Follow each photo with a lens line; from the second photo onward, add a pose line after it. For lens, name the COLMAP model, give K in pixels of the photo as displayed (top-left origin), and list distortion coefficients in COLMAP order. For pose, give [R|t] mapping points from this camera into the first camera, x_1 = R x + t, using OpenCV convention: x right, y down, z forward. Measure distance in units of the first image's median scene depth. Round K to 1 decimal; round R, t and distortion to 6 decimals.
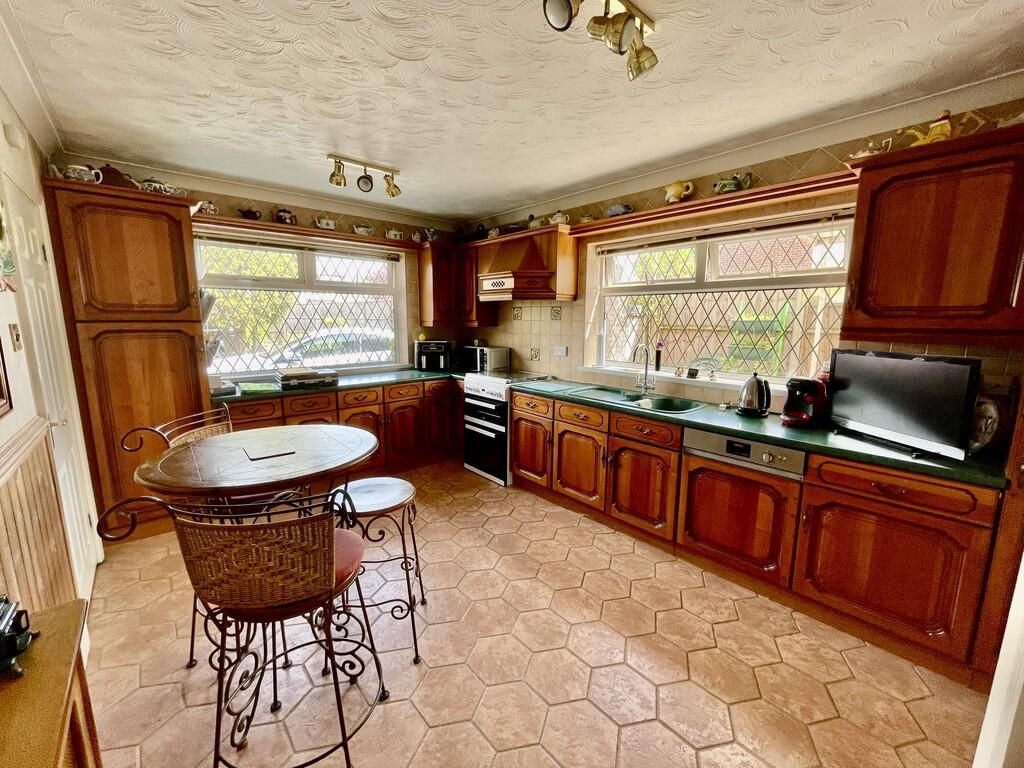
lens RADIAL K [[411.9, 0, 510.4], [0, 411.9, 380.3], [0, 0, 1]] dist [-0.001819, -0.000399]
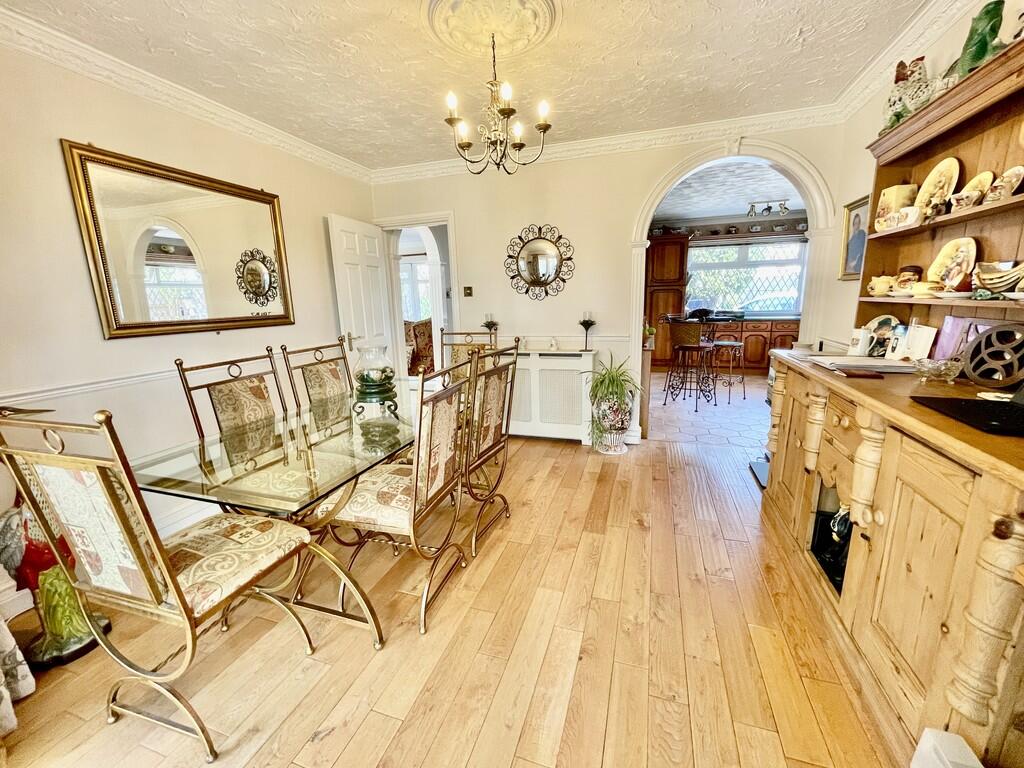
lens RADIAL K [[411.9, 0, 511.9], [0, 411.9, 385.4], [0, 0, 1]] dist [-0.001819, -0.000399]
pose [[0.491156, 0.158099, -0.856604, 0.794825], [-0.100049, 0.987122, 0.124822, 0.204434], [0.865307, 0.024395, 0.500649, -0.941397]]
